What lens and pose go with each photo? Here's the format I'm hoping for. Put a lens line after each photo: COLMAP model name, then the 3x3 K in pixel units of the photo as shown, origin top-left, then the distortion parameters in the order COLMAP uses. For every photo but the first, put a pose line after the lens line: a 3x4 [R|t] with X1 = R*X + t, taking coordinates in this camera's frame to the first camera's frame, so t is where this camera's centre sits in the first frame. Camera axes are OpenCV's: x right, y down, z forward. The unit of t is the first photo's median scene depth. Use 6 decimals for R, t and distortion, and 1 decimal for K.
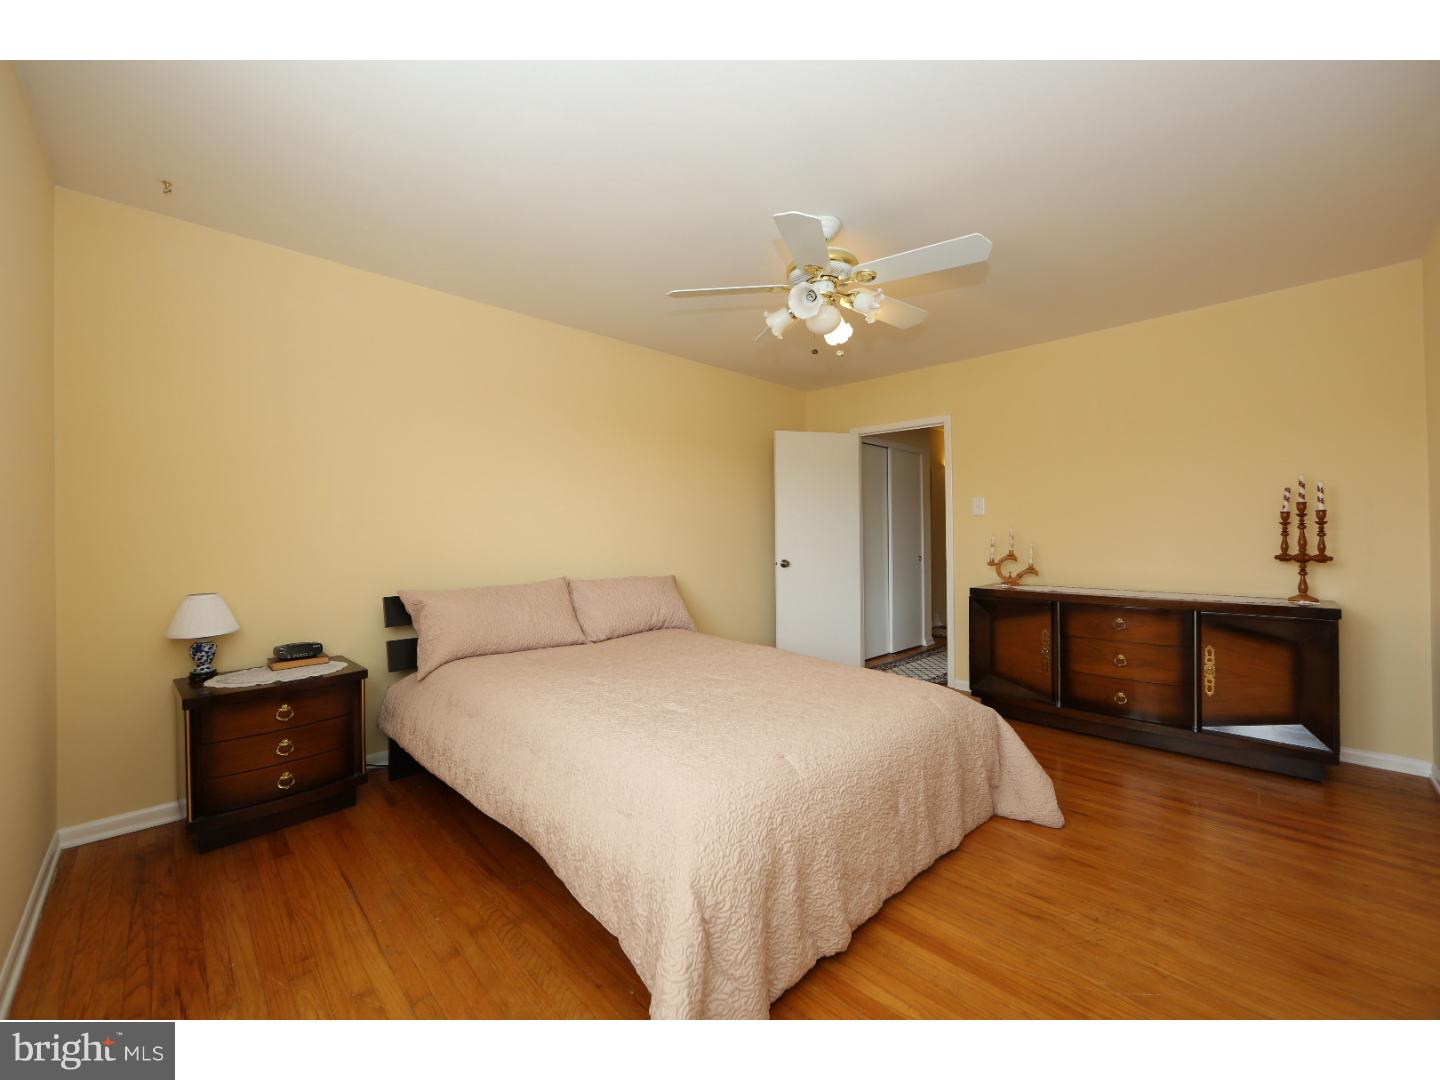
lens RADIAL K [[577.8, 0, 723.2], [0, 577.8, 537.5], [0, 0, 1]] dist [-0.008441, 0.000268]
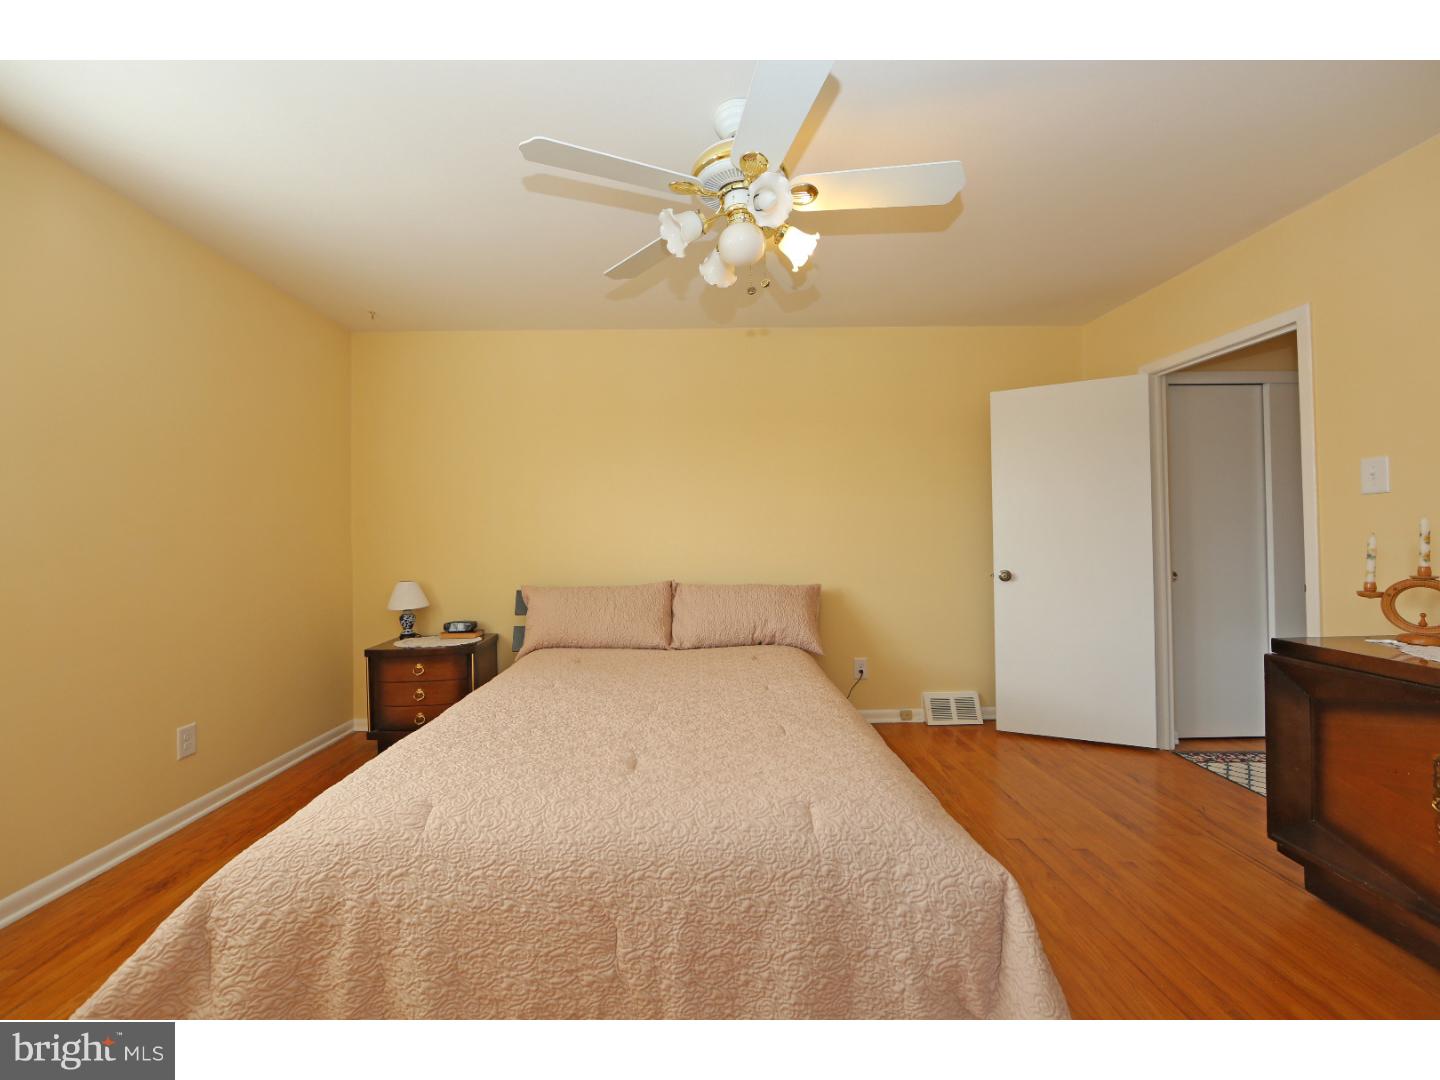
lens RADIAL K [[577.8, 0, 717.0], [0, 577.8, 537.1], [0, 0, 1]] dist [-0.008441, 0.000268]
pose [[0.716997, -0.007282, -0.697039, 0.449342], [0.005194, 0.999973, -0.005104, -0.001401], [0.697057, 0.000039, 0.717015, 0.313523]]
